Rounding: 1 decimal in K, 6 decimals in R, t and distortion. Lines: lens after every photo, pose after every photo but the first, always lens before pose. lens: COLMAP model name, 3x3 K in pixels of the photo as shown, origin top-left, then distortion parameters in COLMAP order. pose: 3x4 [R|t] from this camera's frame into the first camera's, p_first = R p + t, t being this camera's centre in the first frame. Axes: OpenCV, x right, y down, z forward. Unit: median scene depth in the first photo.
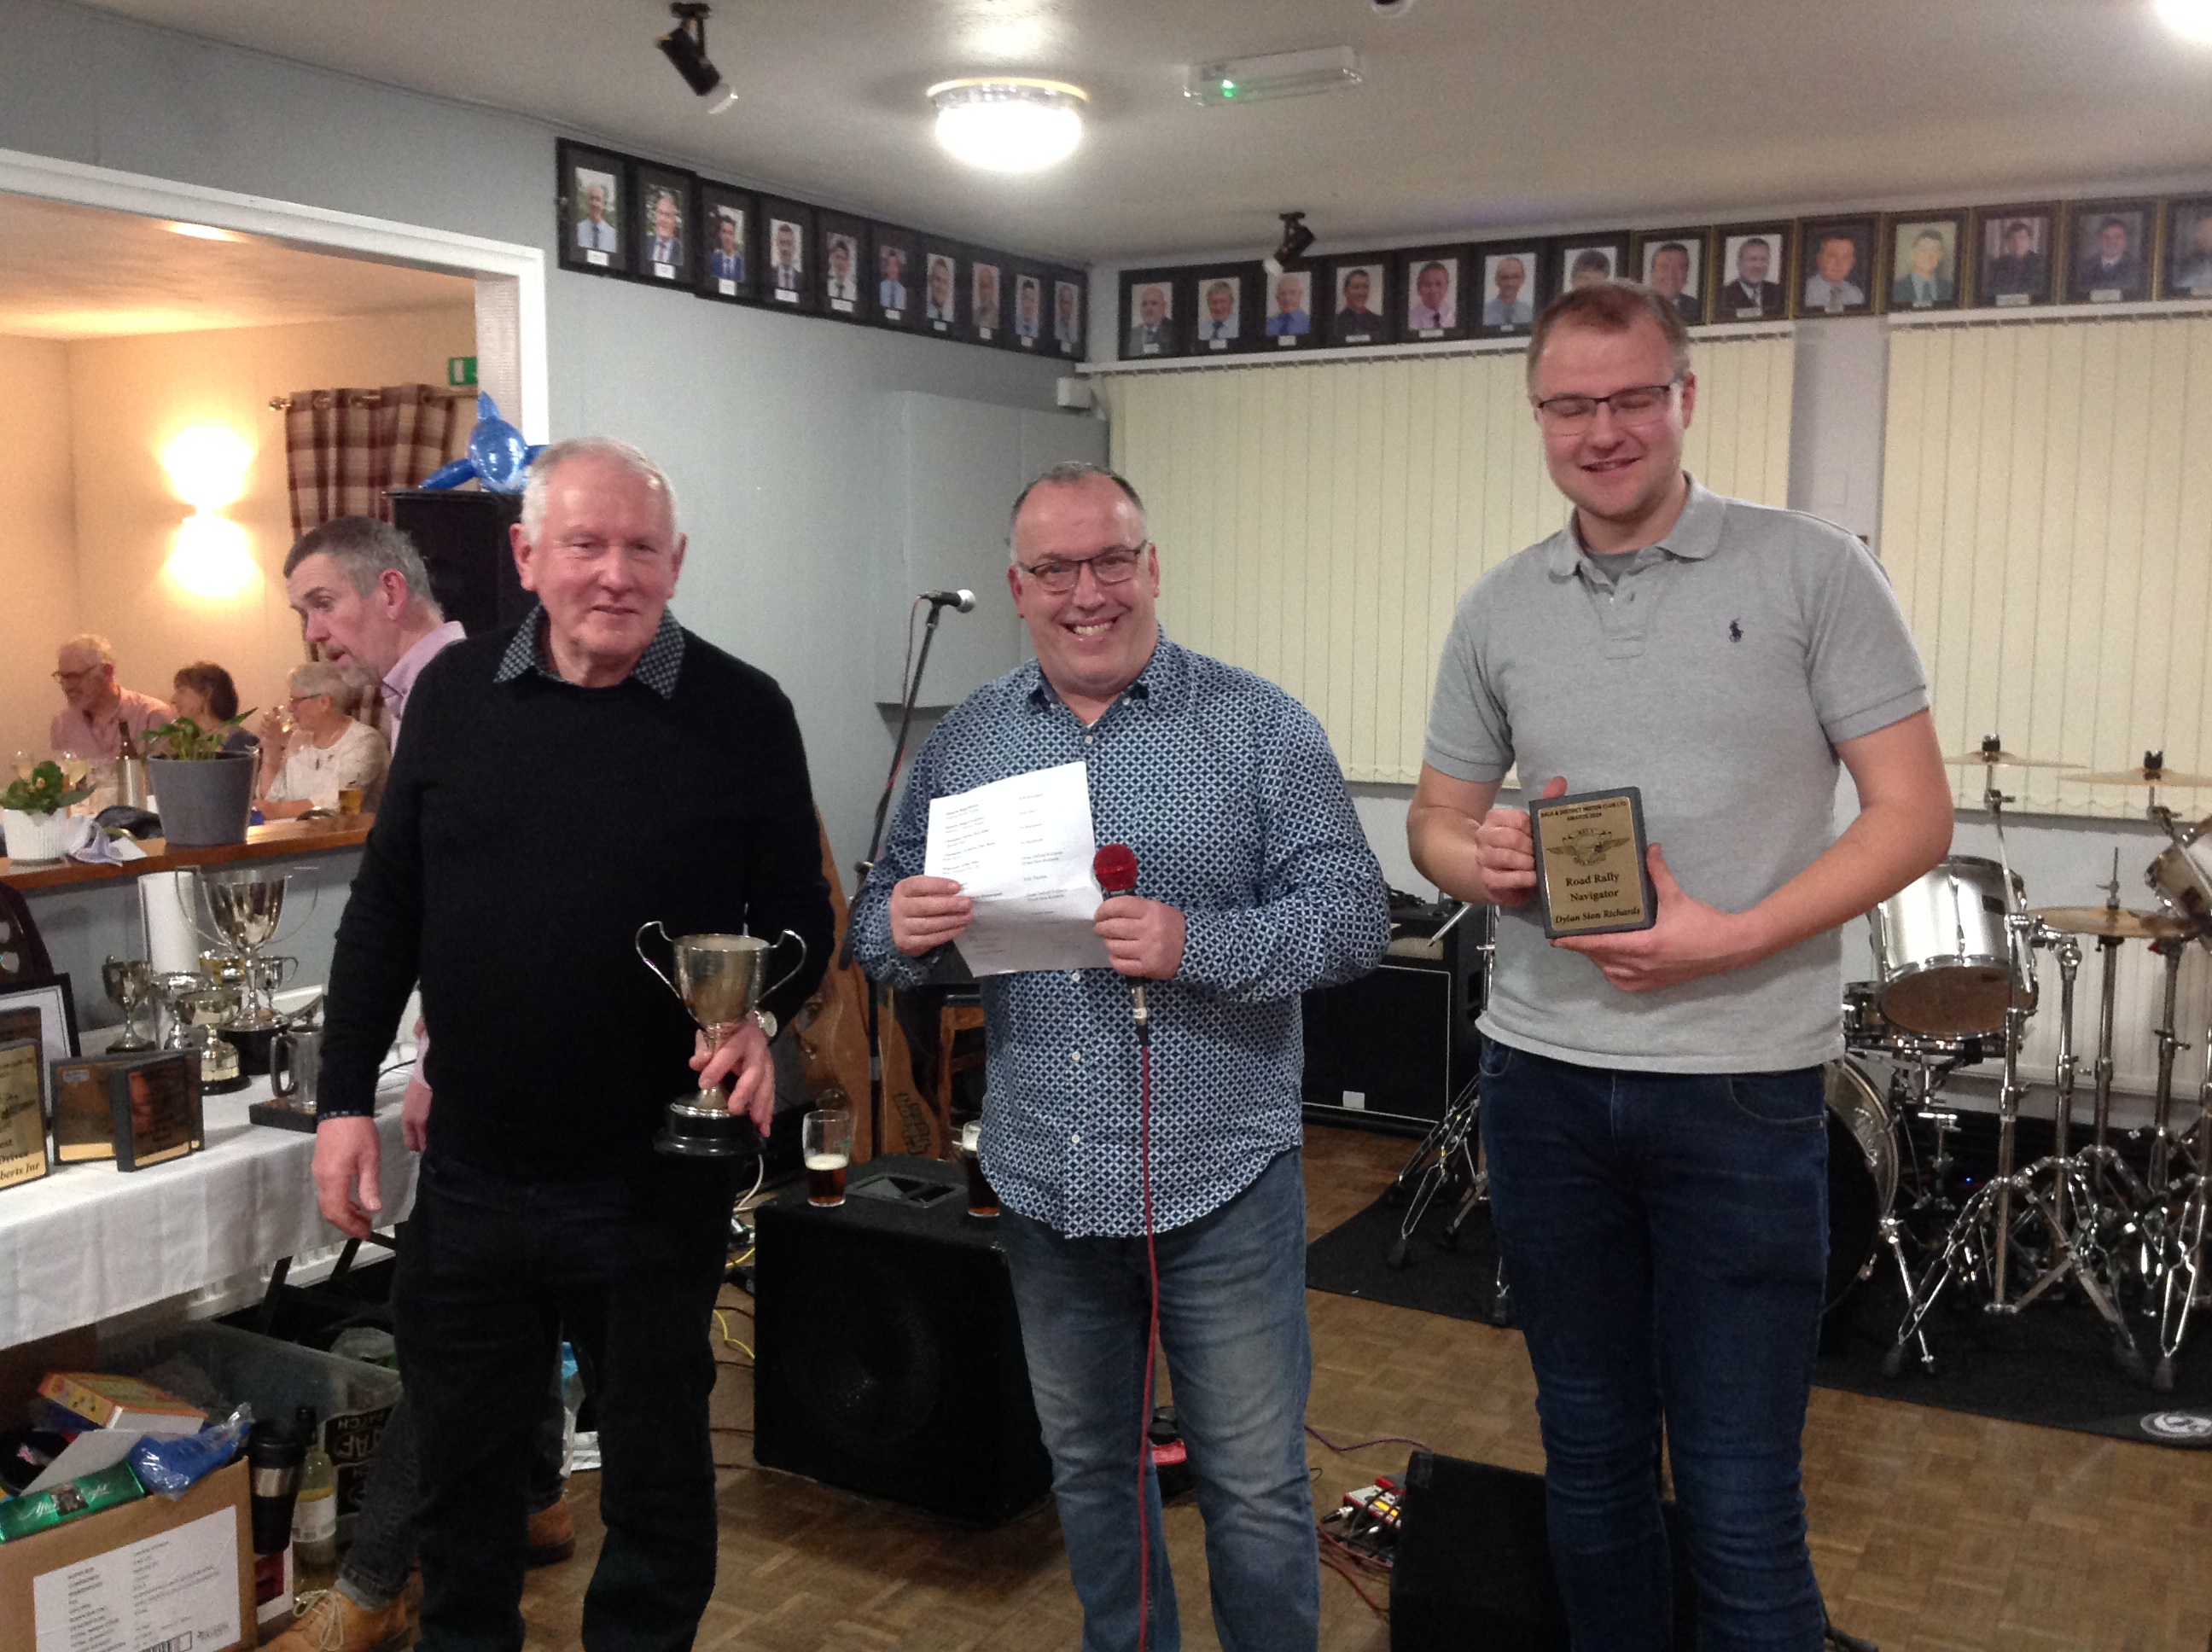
lens RADIAL K [[2144.9, 0, 1121.5], [0, 2144.9, 822.0], [0, 0, 1]] dist [0.142964, -0.336361]
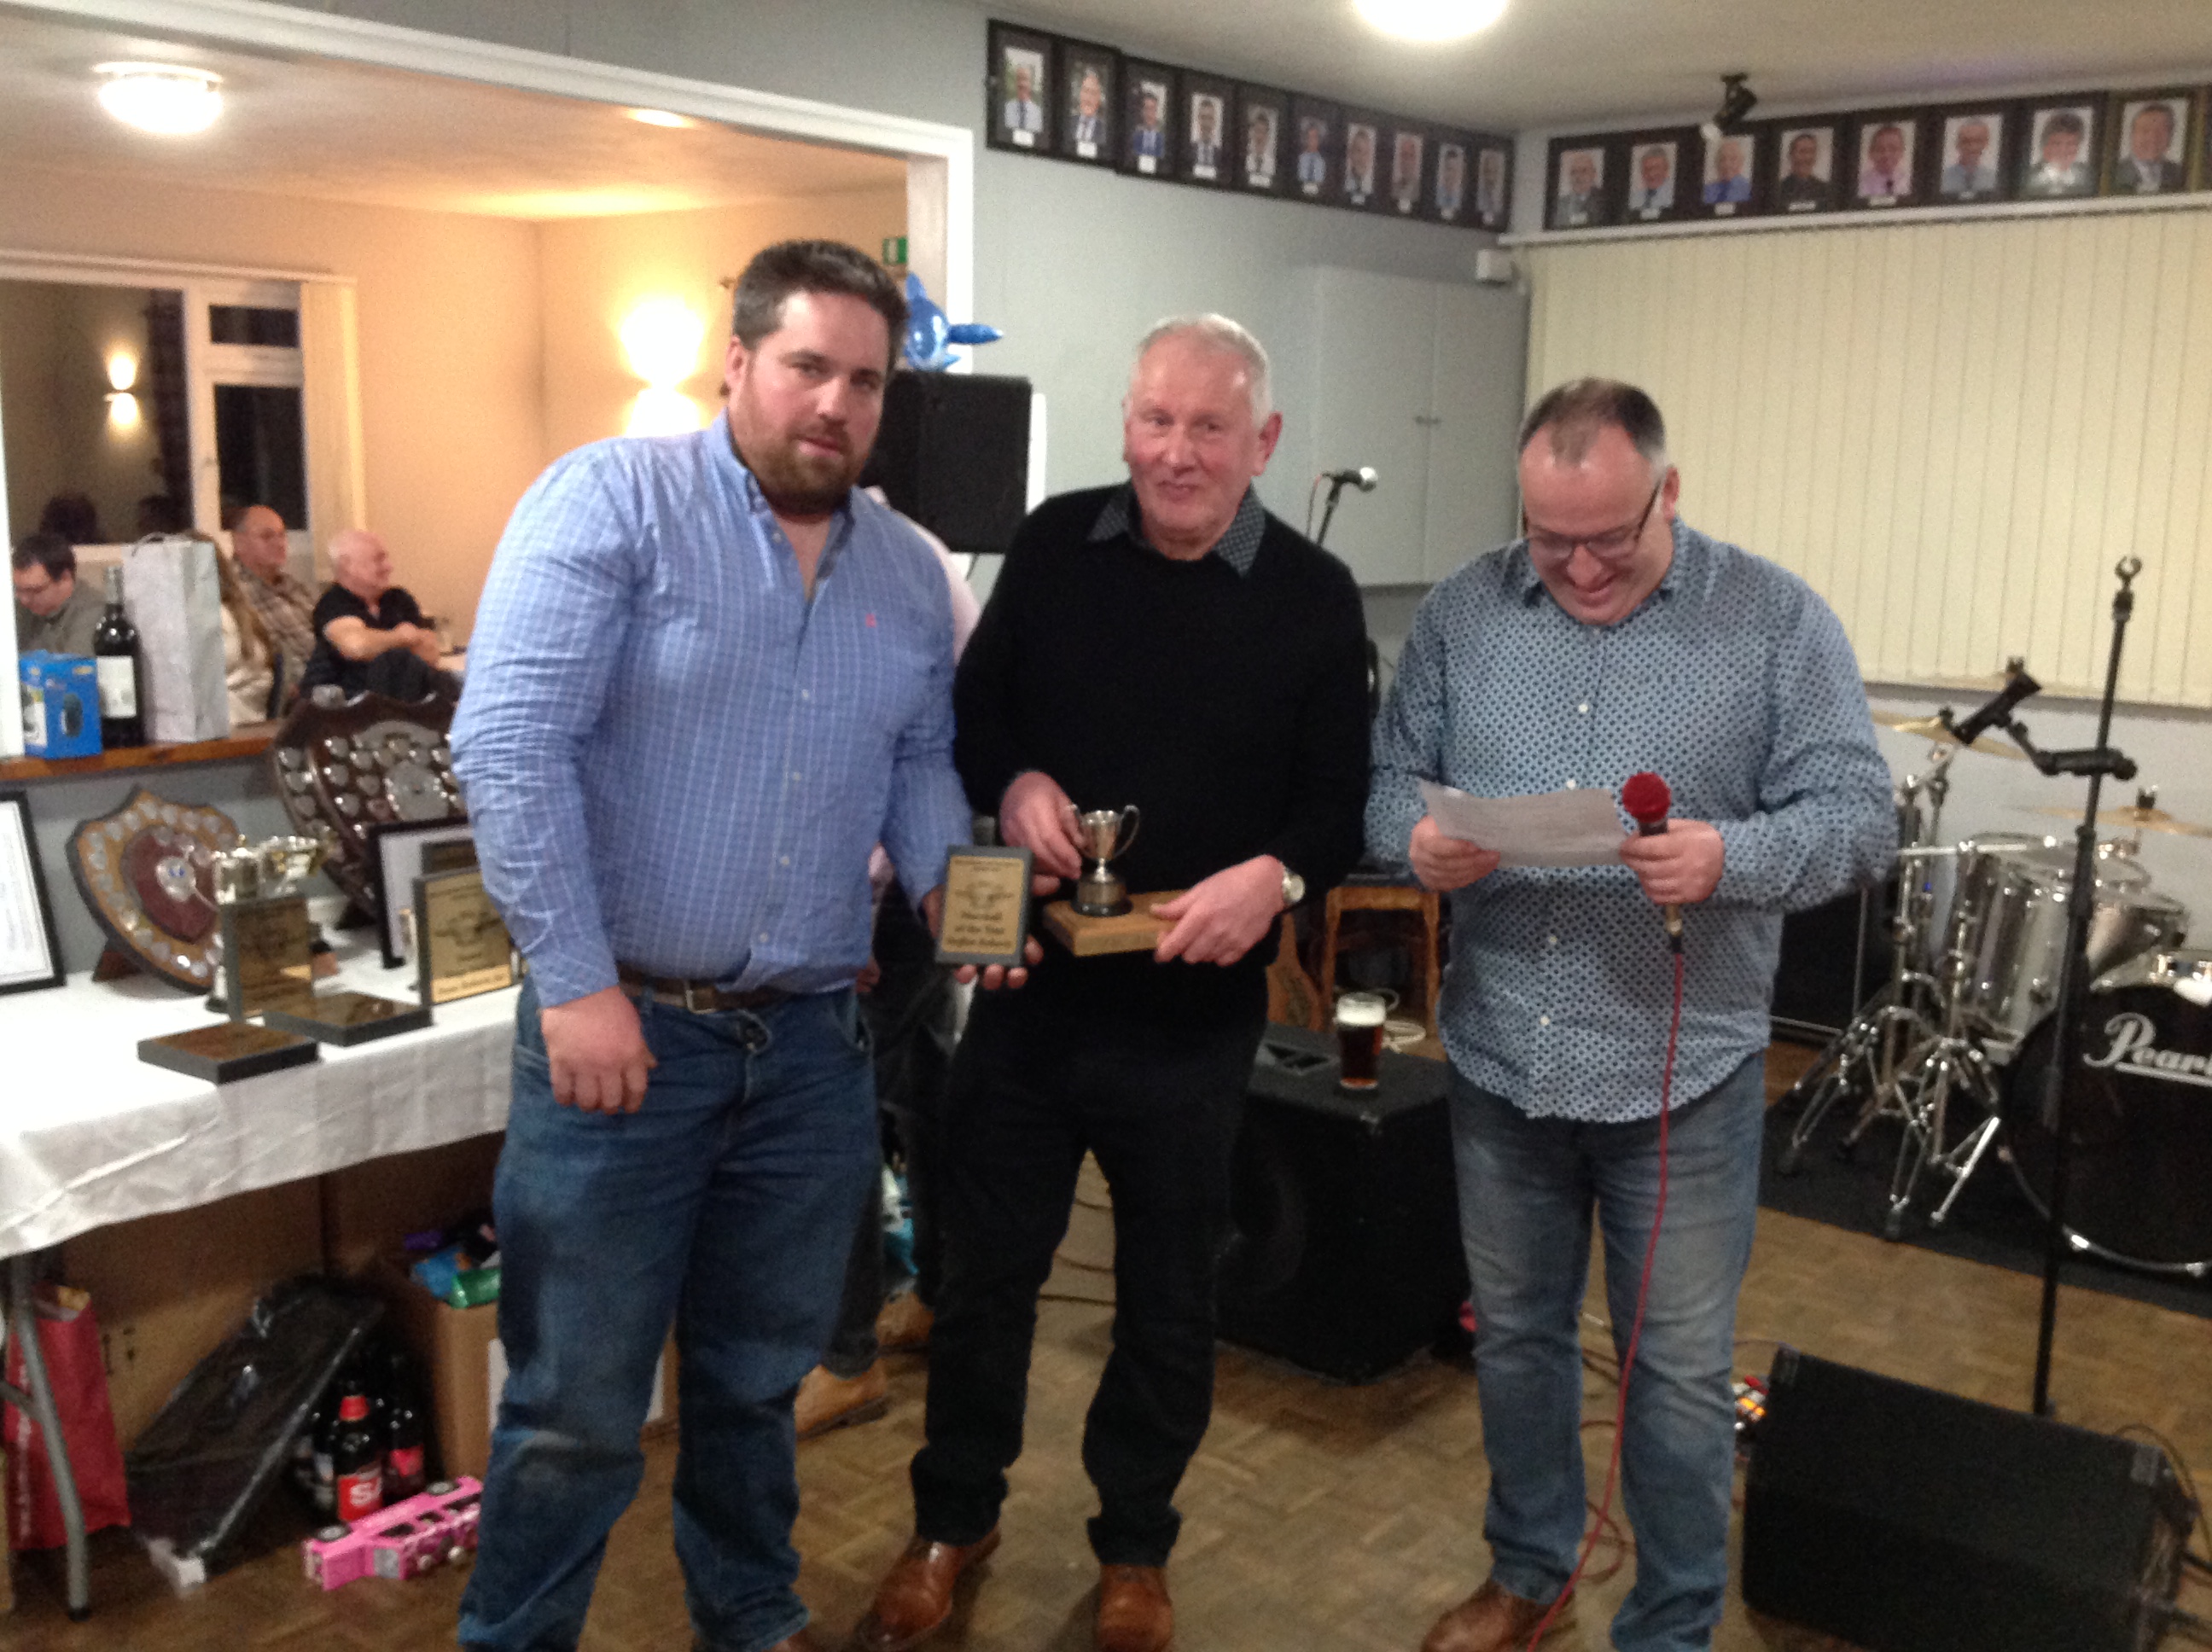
lens RADIAL K [[2169.7, 0, 1100.8], [0, 2169.7, 825.6], [0, 0, 1]] dist [0.124481, -0.325429]
pose [[0.980001, 0.045715, -0.193672, 0.008162], [-0.035200, 0.997731, 0.057393, 0.003034], [0.195856, -0.049428, 0.979386, -0.017437]]
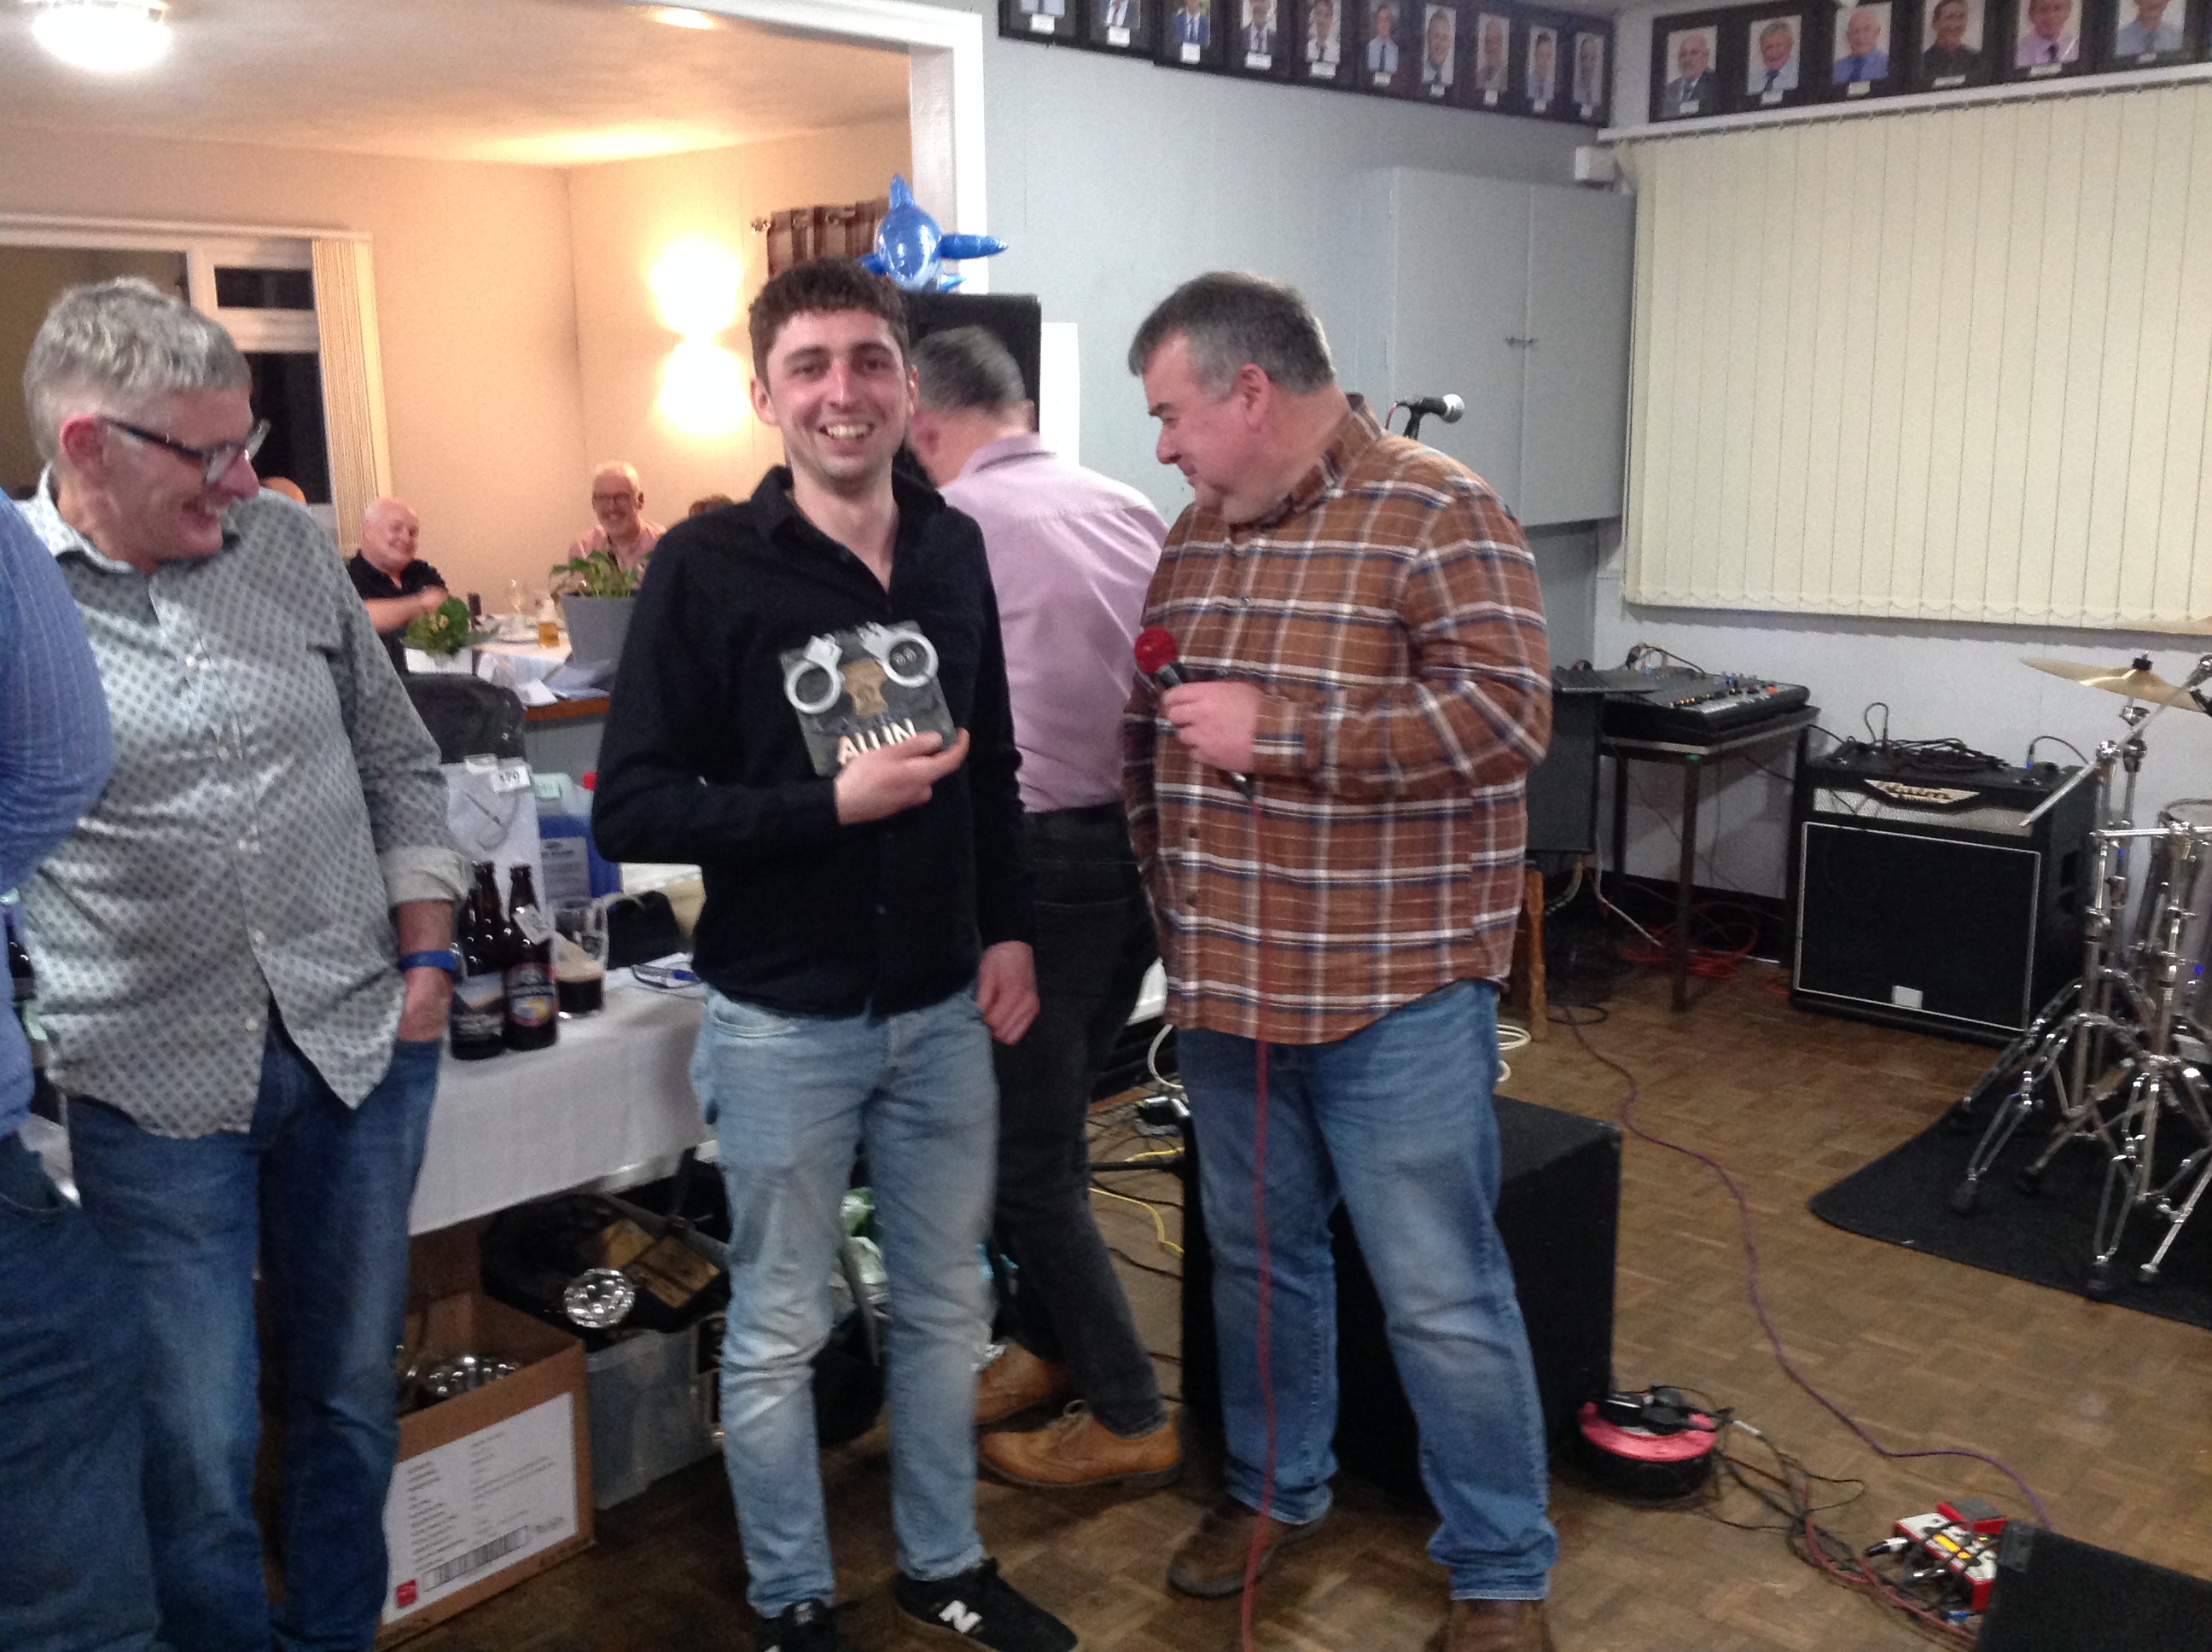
lens RADIAL K [[2139.8, 0, 1081.9], [0, 2139.8, 827.7], [0, 0, 1]] dist [0.127612, -0.289487]
pose [[0.968982, 0.029860, -0.245321, 0.000005], [-0.009538, 0.996453, 0.083613, -0.006762], [0.246947, -0.078679, 0.965830, 0.111804]]
